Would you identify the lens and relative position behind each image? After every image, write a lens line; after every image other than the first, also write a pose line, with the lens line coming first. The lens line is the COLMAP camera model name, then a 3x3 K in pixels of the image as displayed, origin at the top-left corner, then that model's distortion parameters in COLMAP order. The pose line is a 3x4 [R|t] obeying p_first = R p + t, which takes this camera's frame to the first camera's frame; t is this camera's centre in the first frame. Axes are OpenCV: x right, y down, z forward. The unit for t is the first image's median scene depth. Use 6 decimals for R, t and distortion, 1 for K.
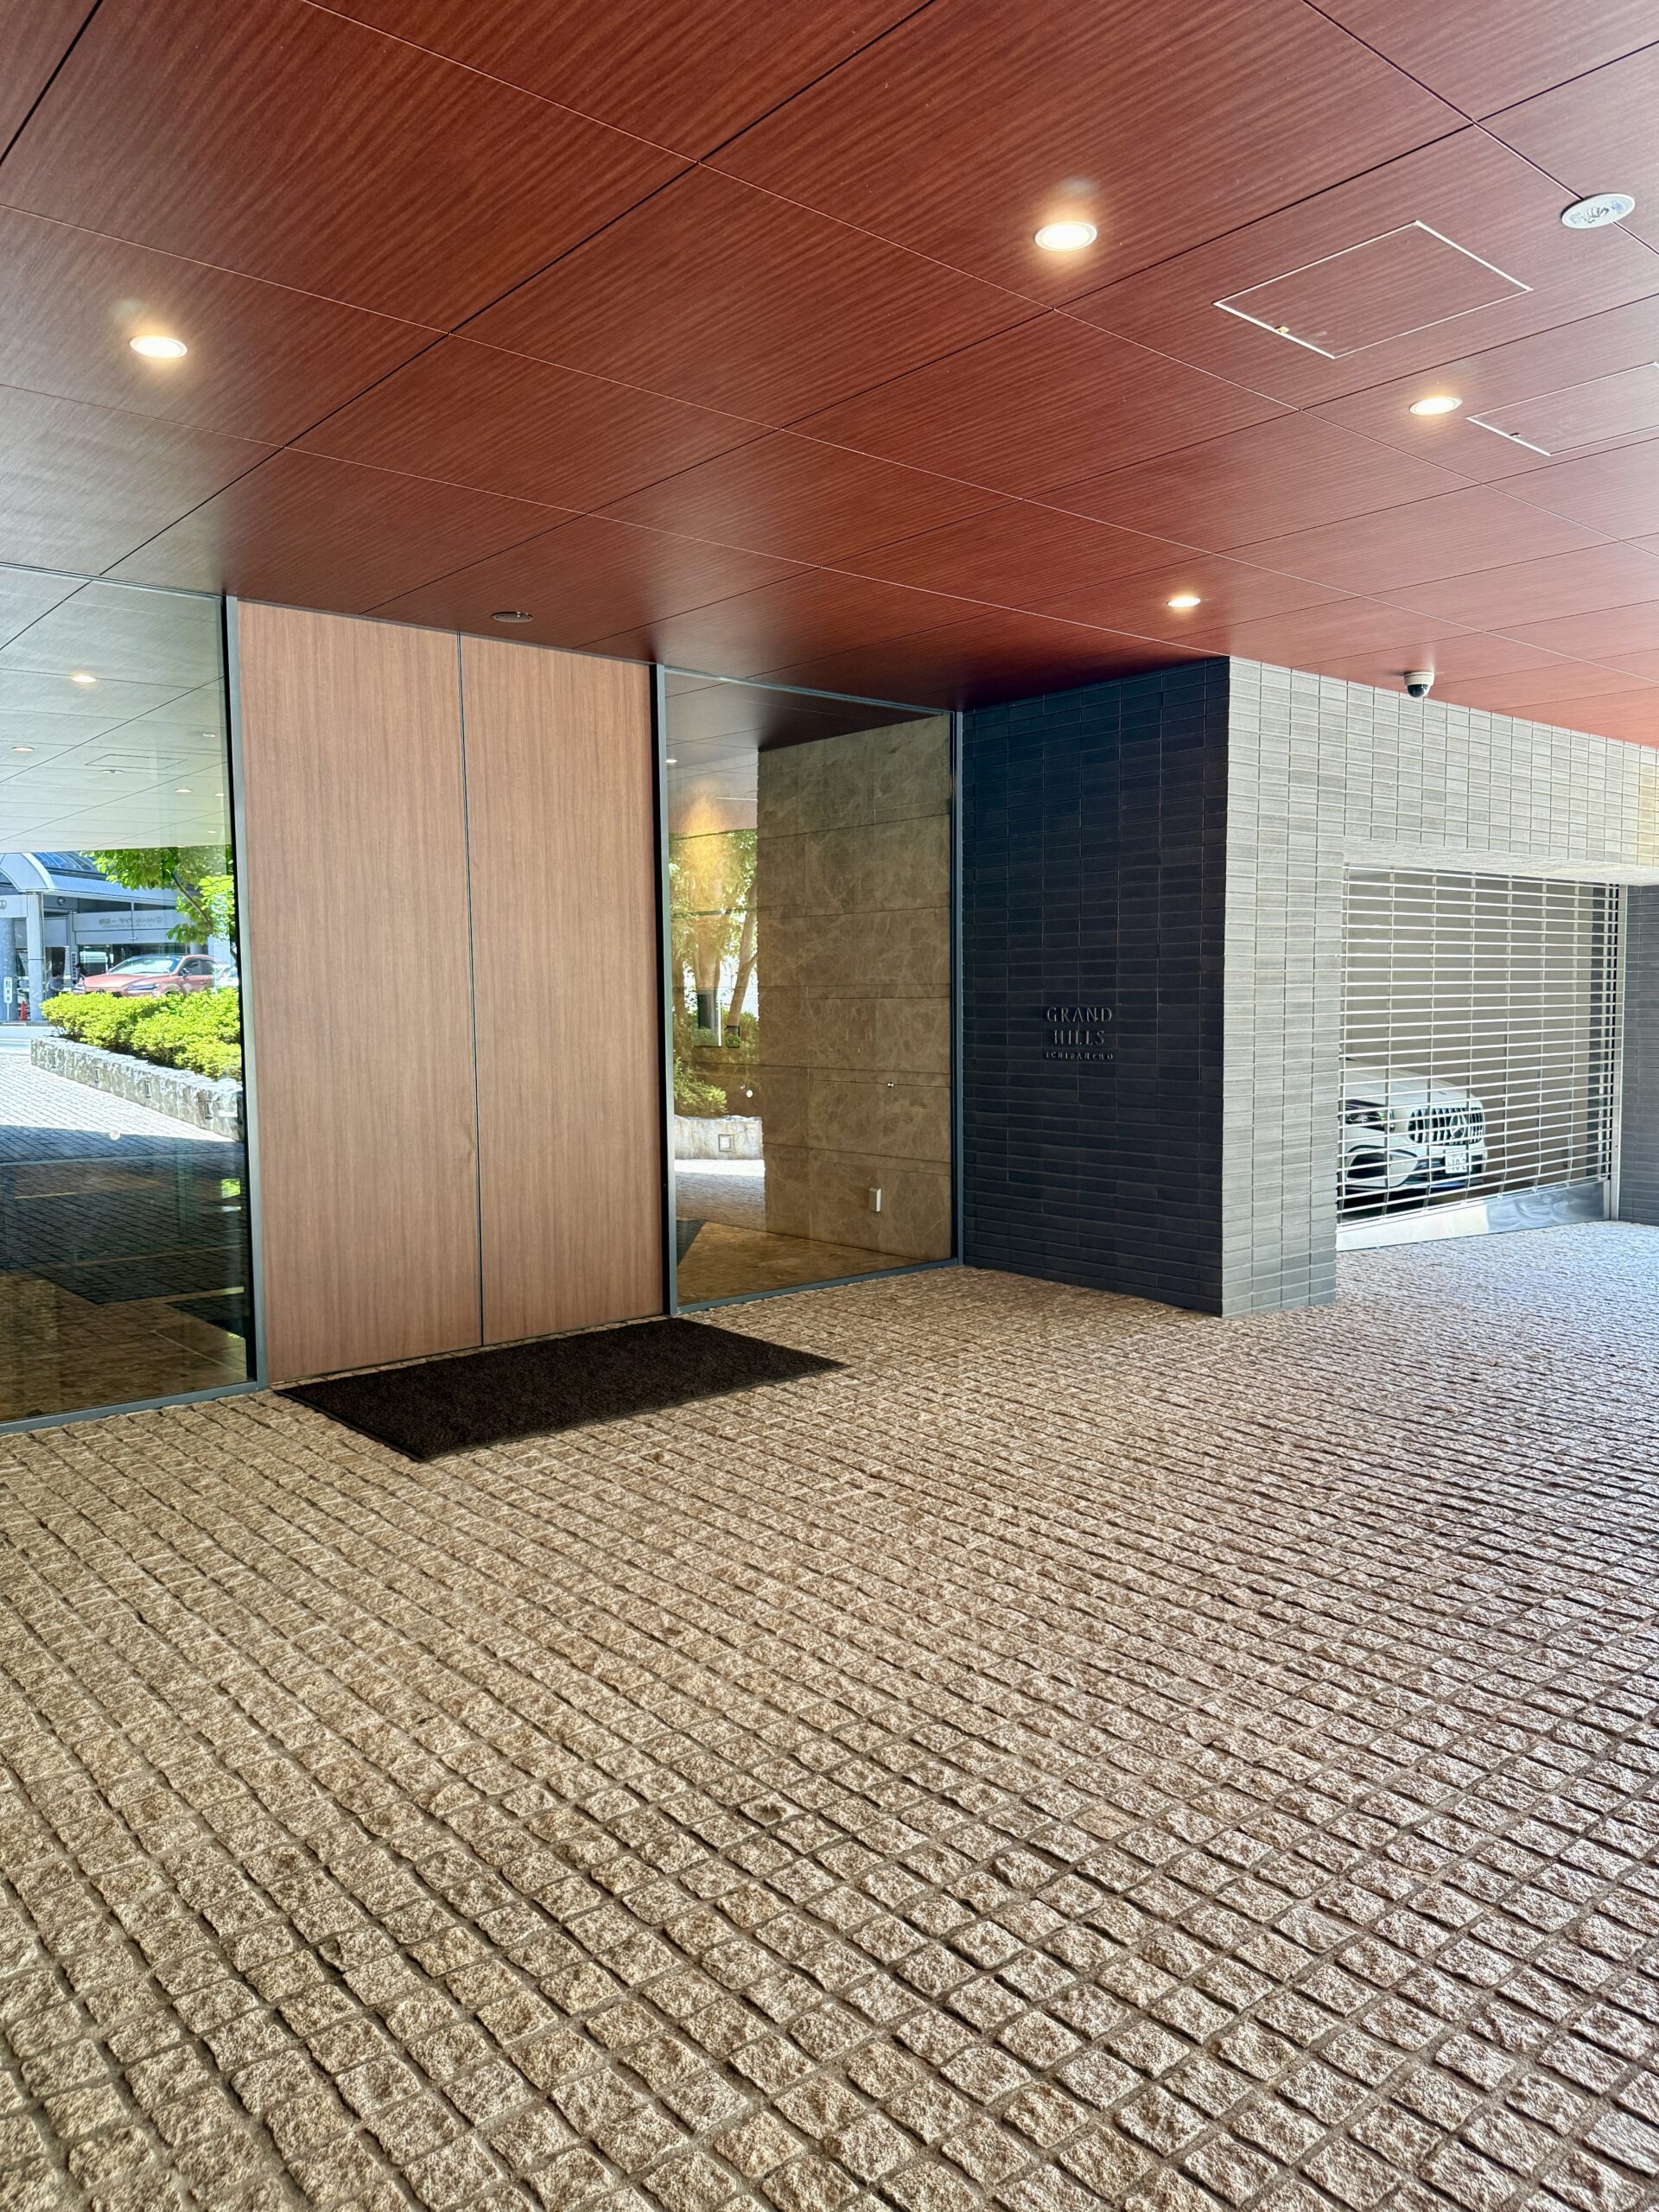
lens RADIAL K [[1549.7, 0, 829.5], [0, 1549.7, 1106.0], [0, 0, 1]] dist [0.062111, -0.000275]
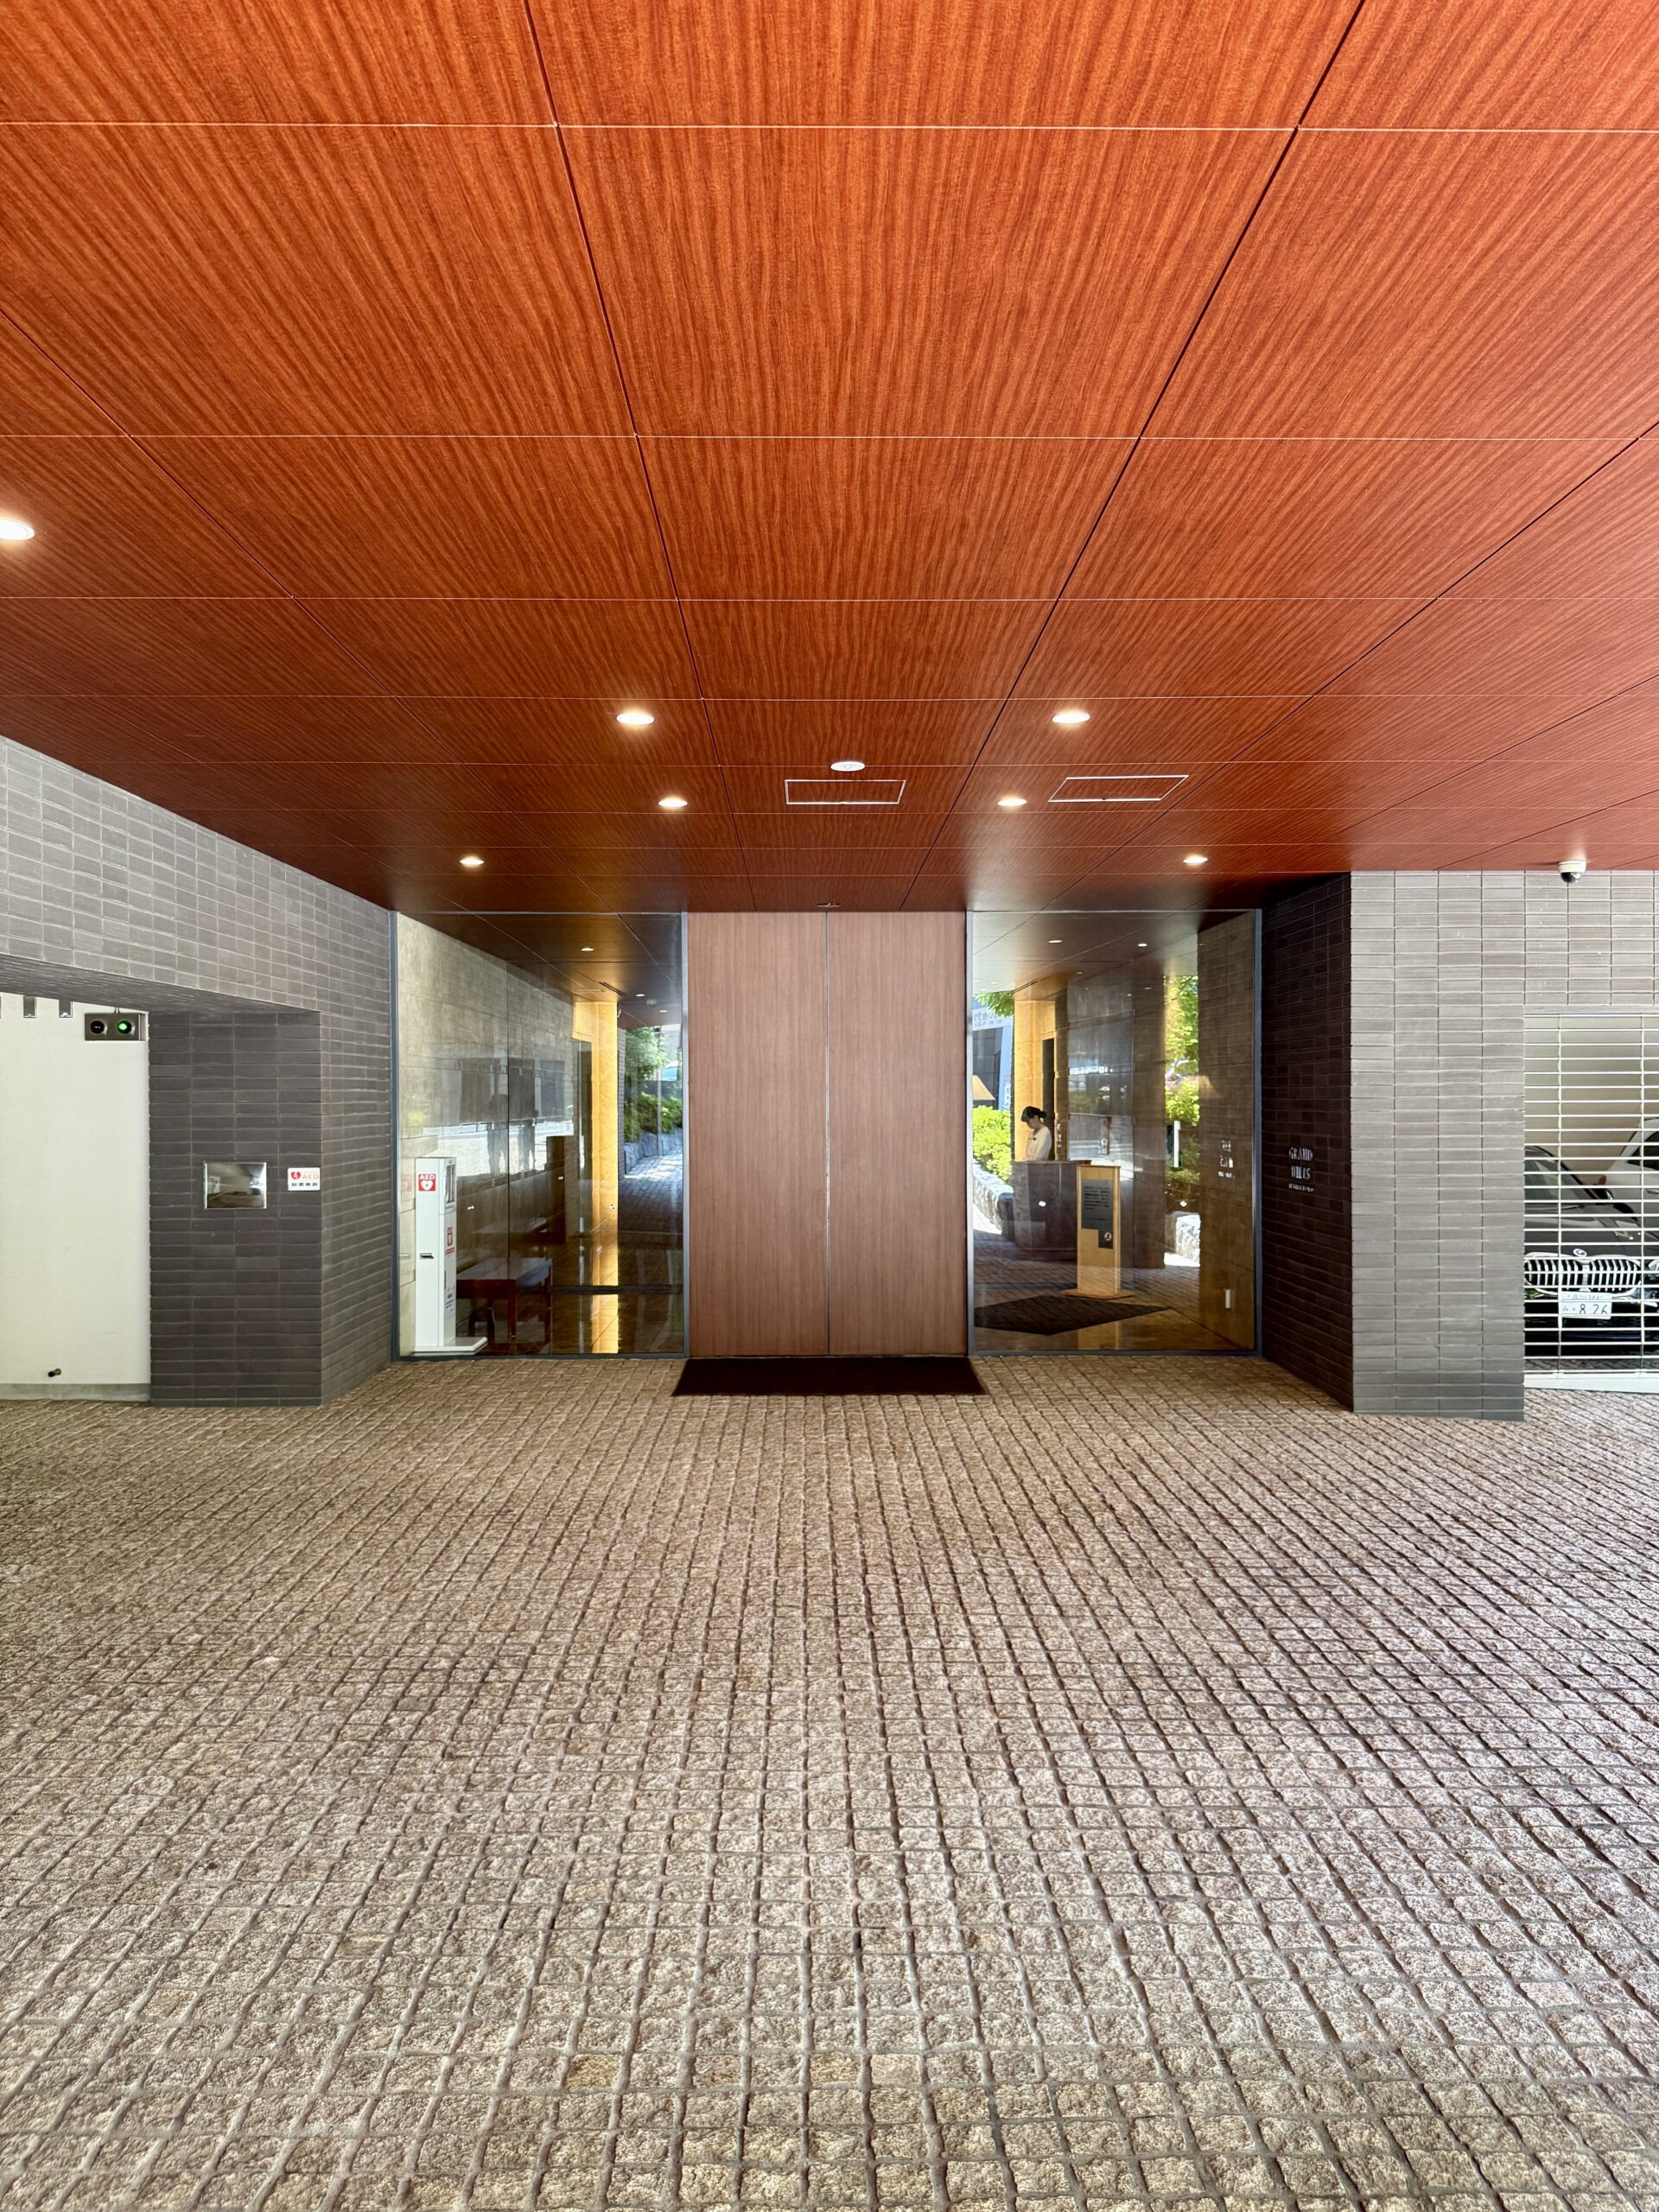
lens RADIAL K [[1549.7, 0, 829.5], [0, 1549.7, 1106.0], [0, 0, 1]] dist [0.062111, -0.000275]
pose [[0.763645, 0.011105, -0.645541, 0.723331], [-0.054882, 0.997350, -0.047765, -0.019929], [0.643300, 0.071904, 0.762231, -0.191264]]
